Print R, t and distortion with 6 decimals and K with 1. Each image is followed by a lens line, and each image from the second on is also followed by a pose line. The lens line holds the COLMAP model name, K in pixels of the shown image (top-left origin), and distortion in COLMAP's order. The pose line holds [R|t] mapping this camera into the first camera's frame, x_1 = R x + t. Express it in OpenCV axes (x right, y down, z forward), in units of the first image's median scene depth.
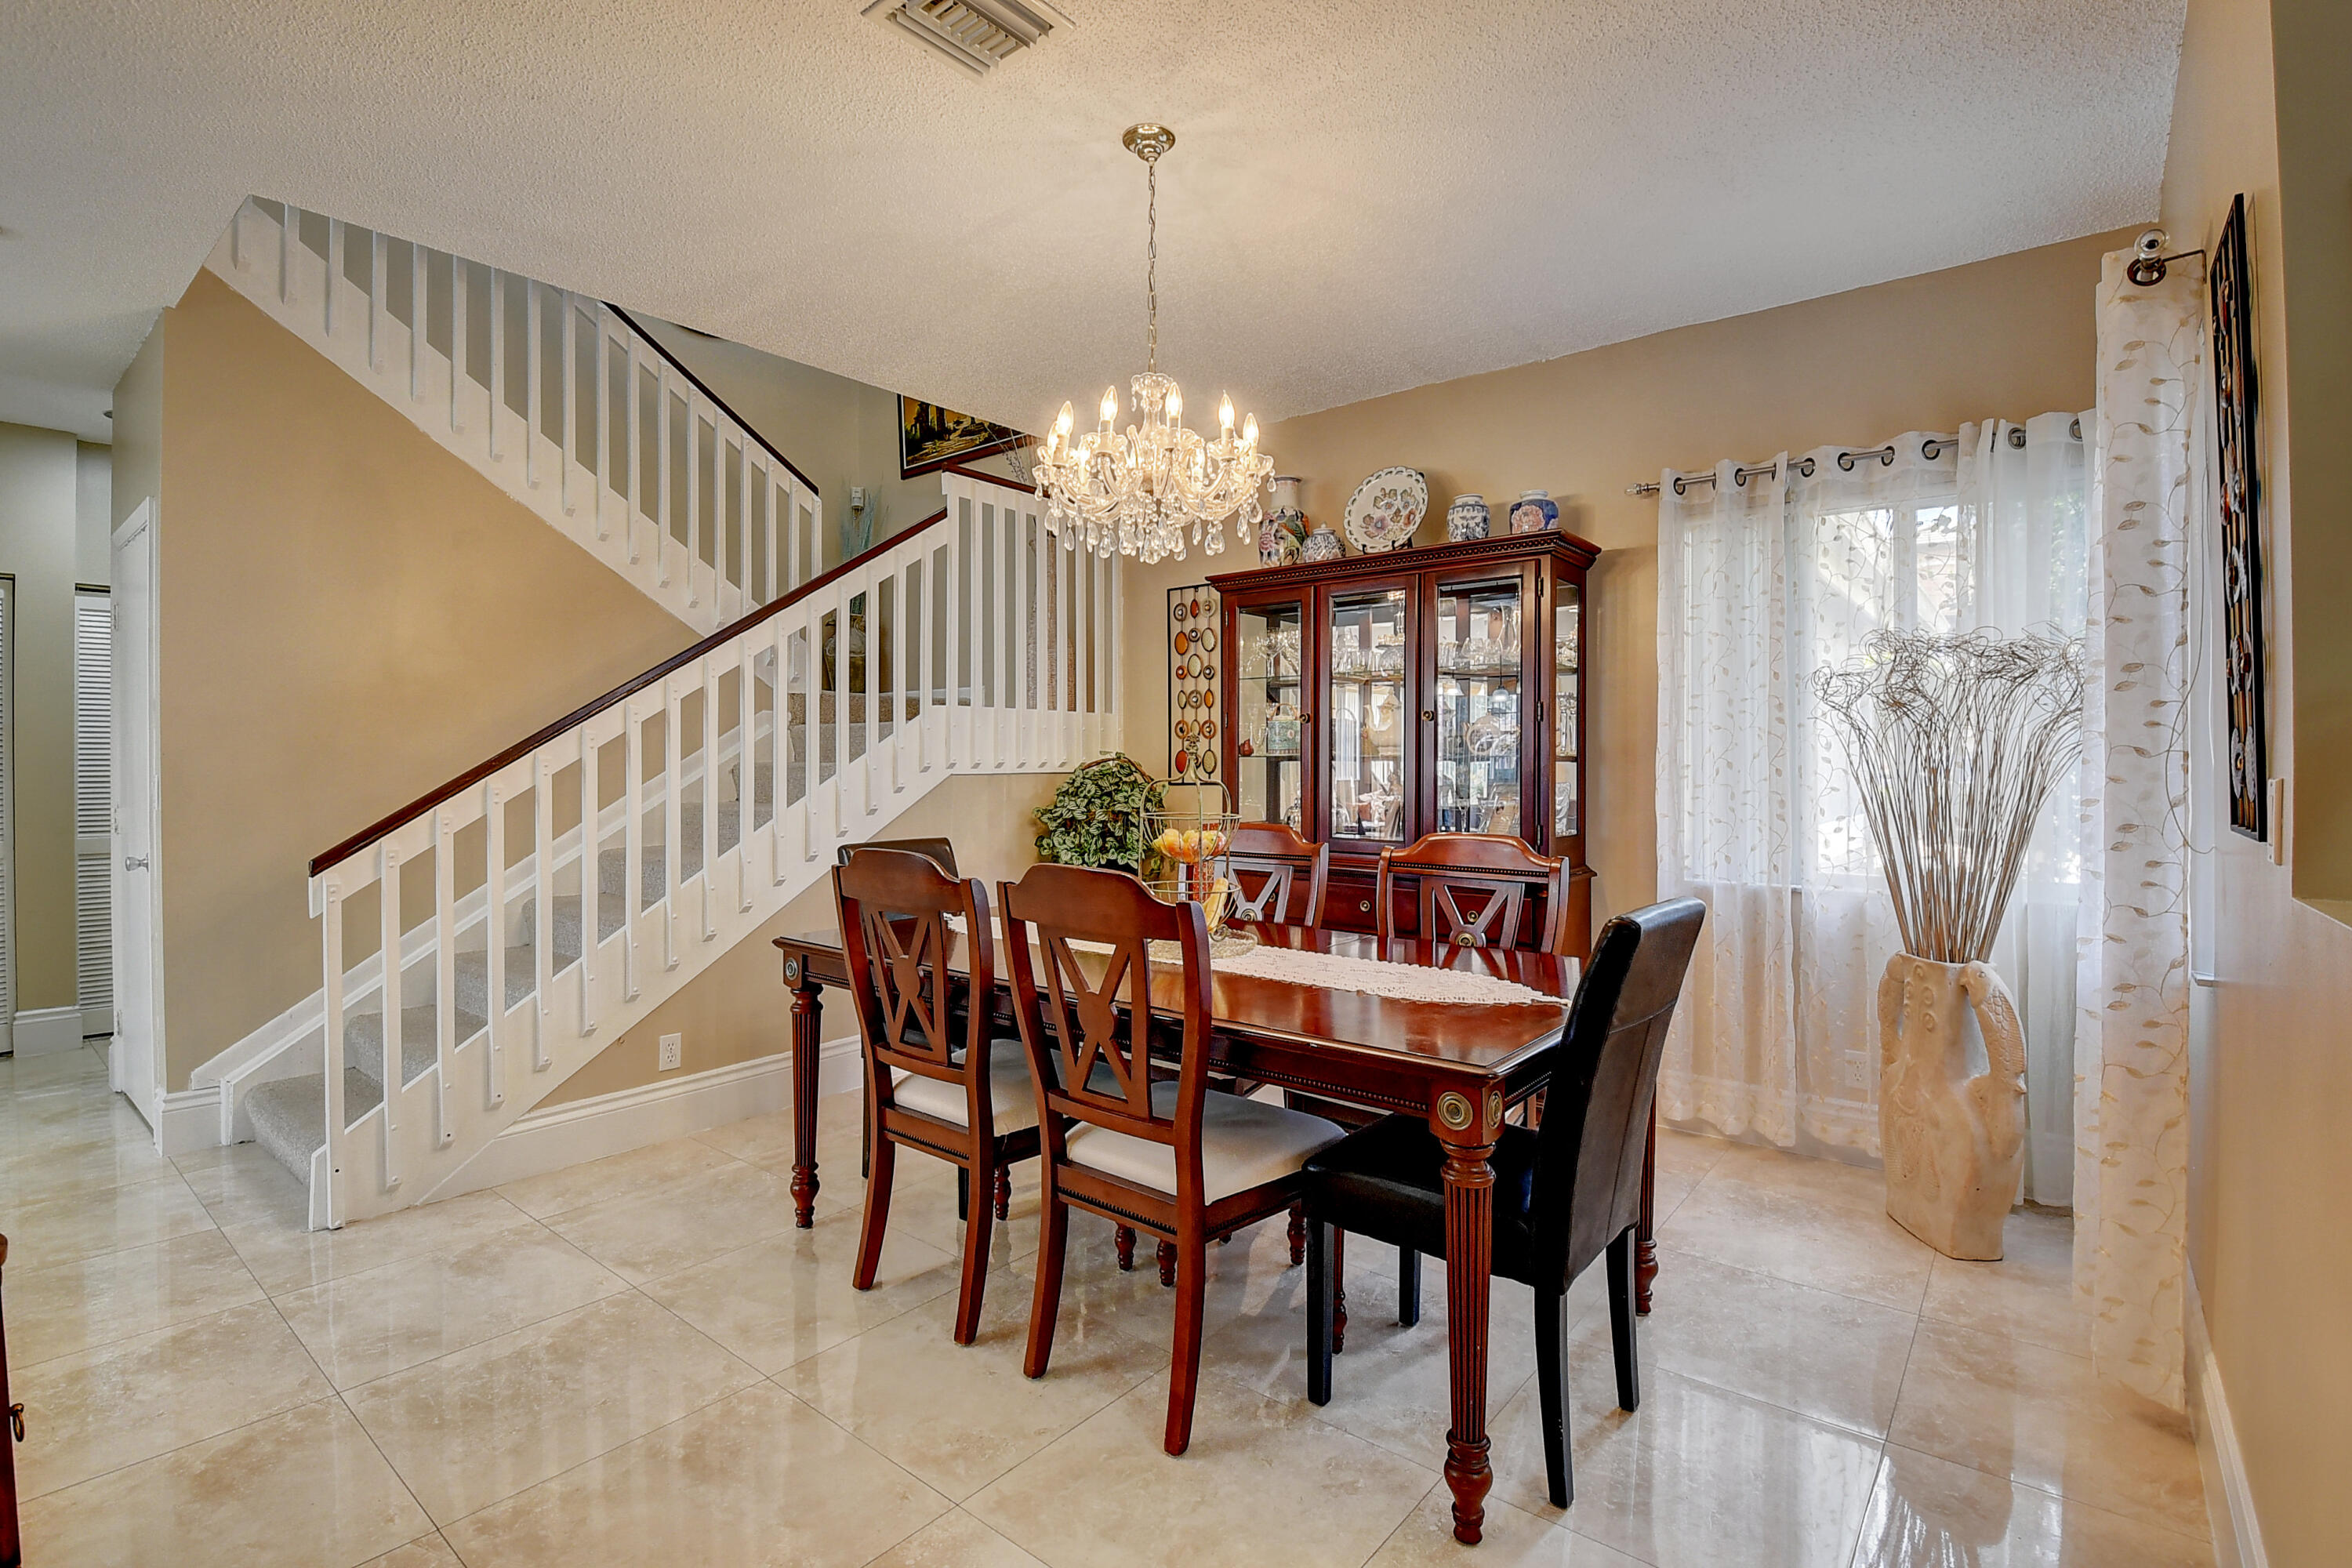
lens RADIAL K [[1084.7, 0, 1170.5], [0, 1084.7, 756.8], [0, 0, 1]] dist [0.005434, -0.020624]
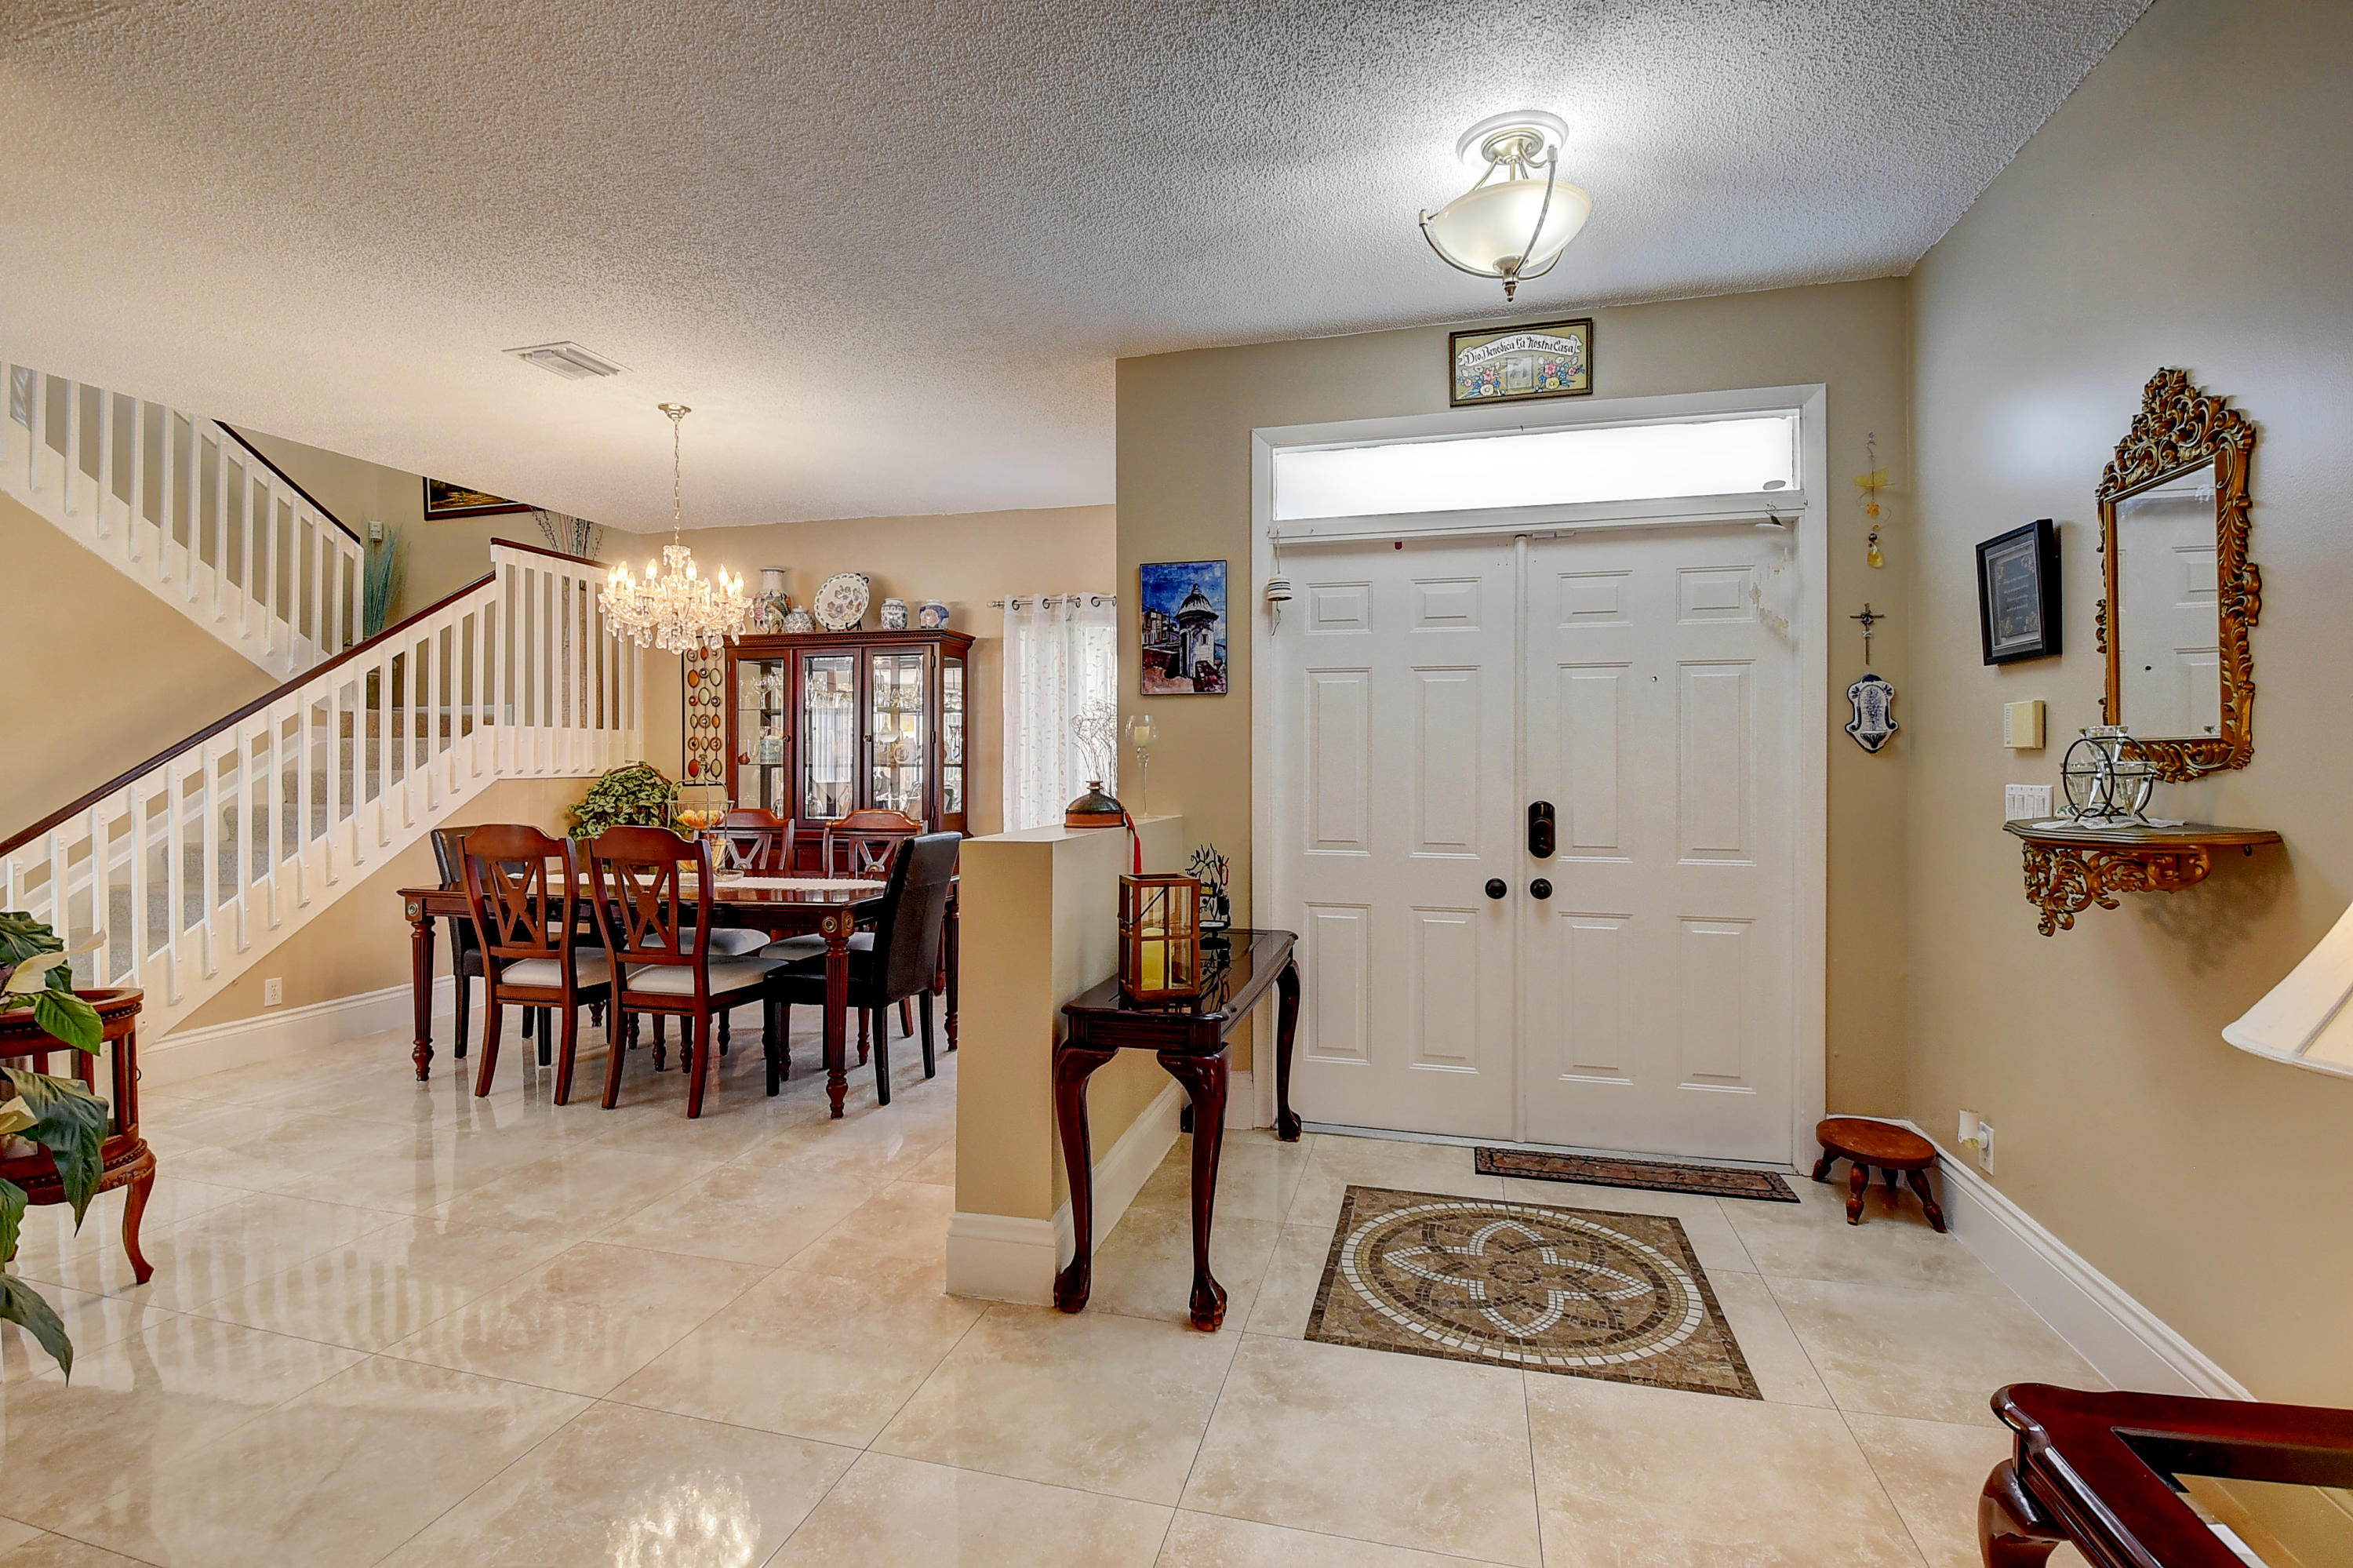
lens RADIAL K [[1085.2, 0, 1171.0], [0, 1085.2, 756.8], [0, 0, 1]] dist [0.005434, -0.020624]
pose [[0.909903, 0.000019, 0.414820, -0.011404], [0.000856, 0.999998, -0.001924, -0.007789], [-0.414819, 0.002105, 0.909901, -0.556485]]
